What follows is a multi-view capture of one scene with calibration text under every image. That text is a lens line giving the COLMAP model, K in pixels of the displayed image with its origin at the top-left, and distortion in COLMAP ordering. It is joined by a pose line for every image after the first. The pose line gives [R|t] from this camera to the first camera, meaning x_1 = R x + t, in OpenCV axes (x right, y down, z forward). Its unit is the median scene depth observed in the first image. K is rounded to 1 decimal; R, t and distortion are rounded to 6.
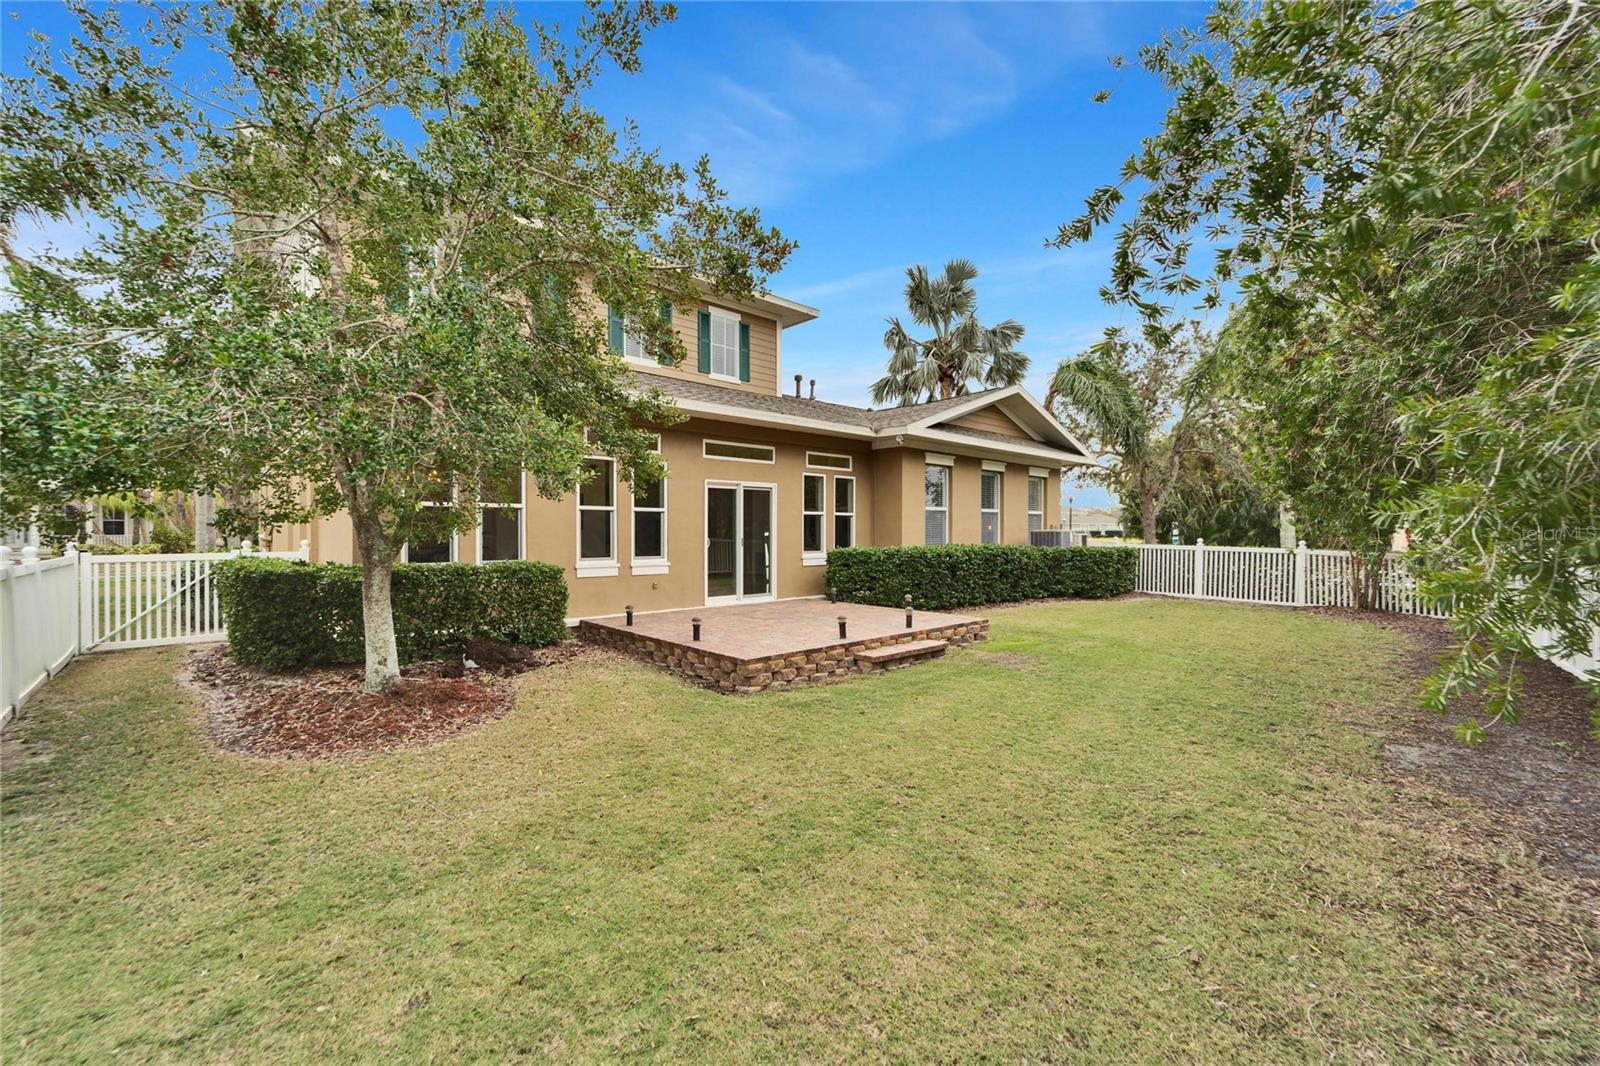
lens RADIAL K [[657.2, 0, 803.4], [0, 657.2, 540.2], [0, 0, 1]] dist [-0.006760, -0.000414]
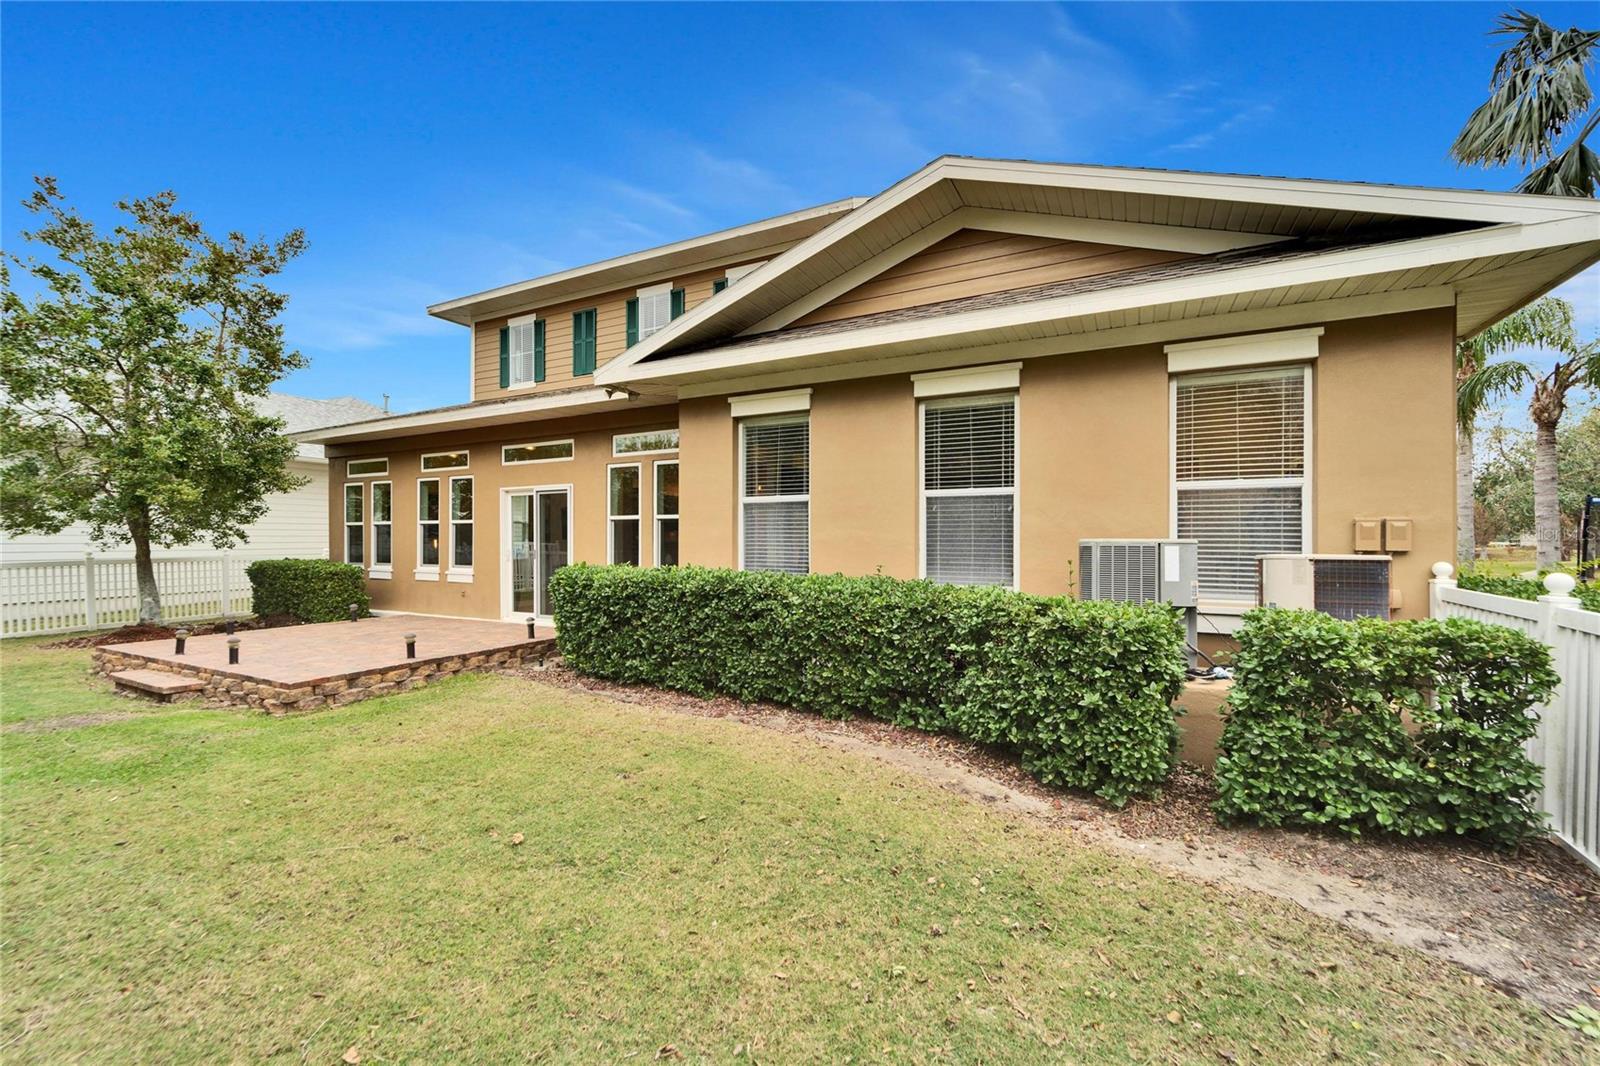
lens RADIAL K [[657.2, 0, 798.2], [0, 657.2, 528.7], [0, 0, 1]] dist [-0.006760, -0.000414]
pose [[0.328891, -0.010640, -0.944308, 0.773828], [-0.005779, 0.999895, -0.013279, -0.019283], [0.944350, 0.009825, 0.328795, 0.933257]]
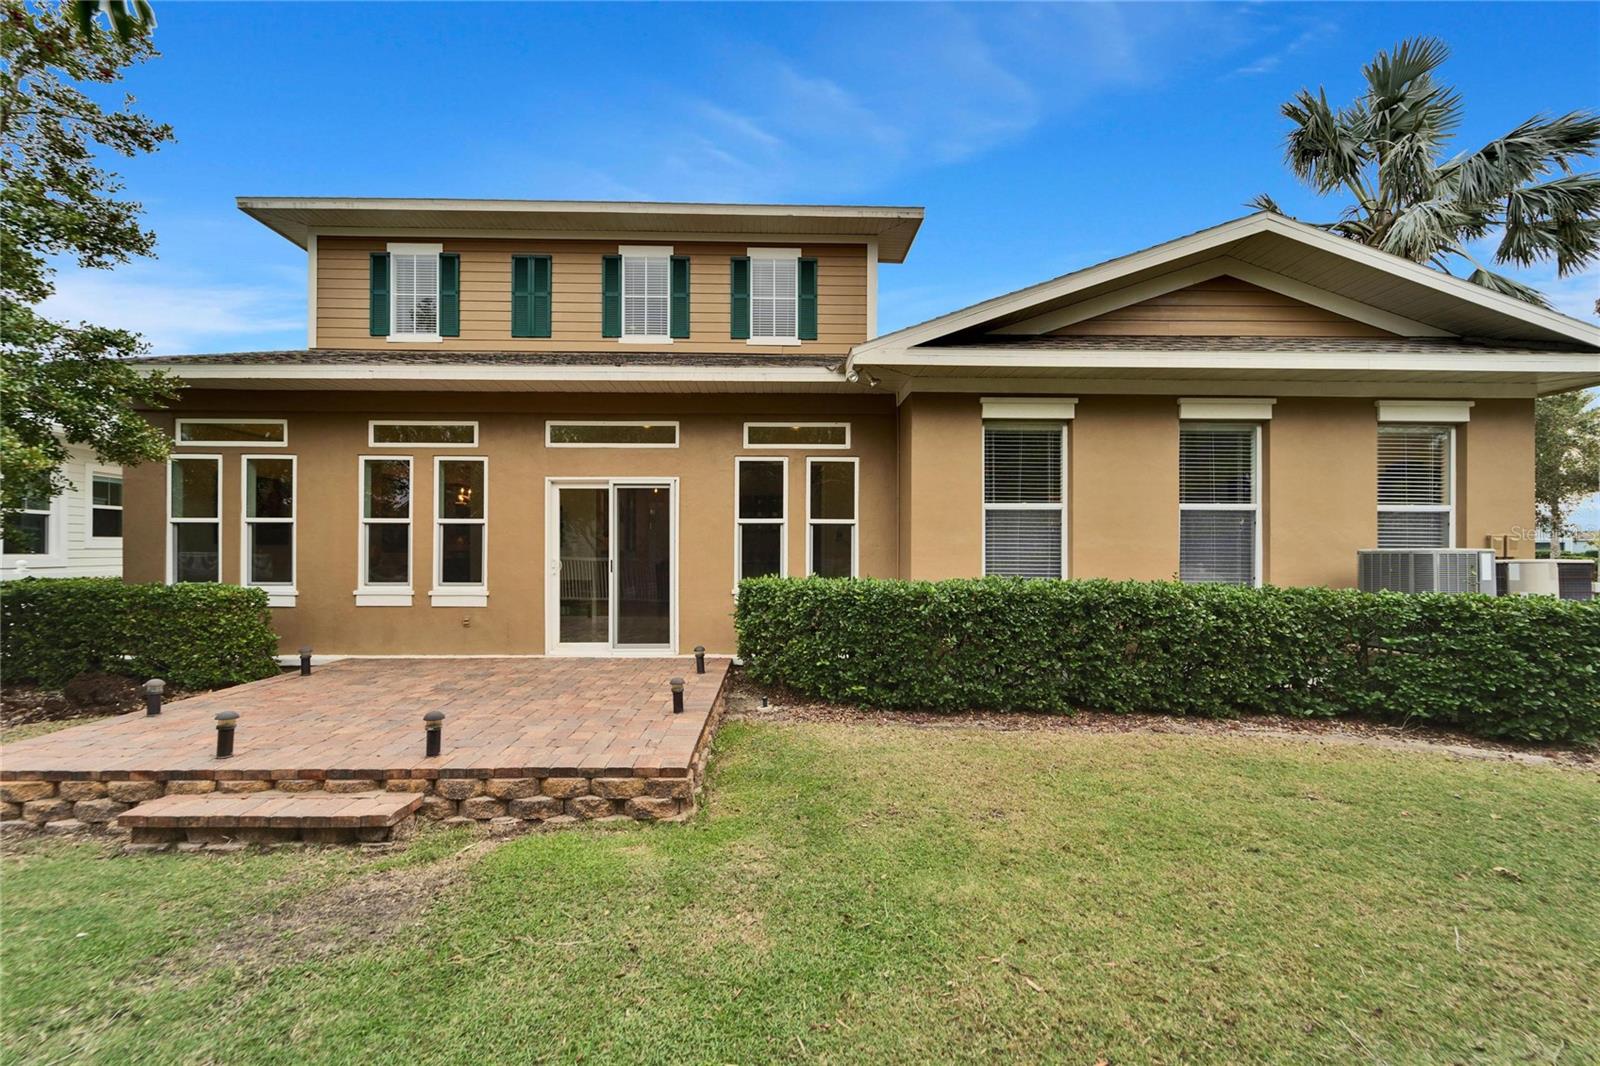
lens RADIAL K [[657.2, 0, 794.4], [0, 657.2, 539.2], [0, 0, 1]] dist [-0.006760, -0.000414]
pose [[0.742959, -0.006289, -0.669307, 0.451433], [-0.010241, 0.999732, -0.020760, -0.011134], [0.669258, 0.022278, 0.742696, 0.553556]]
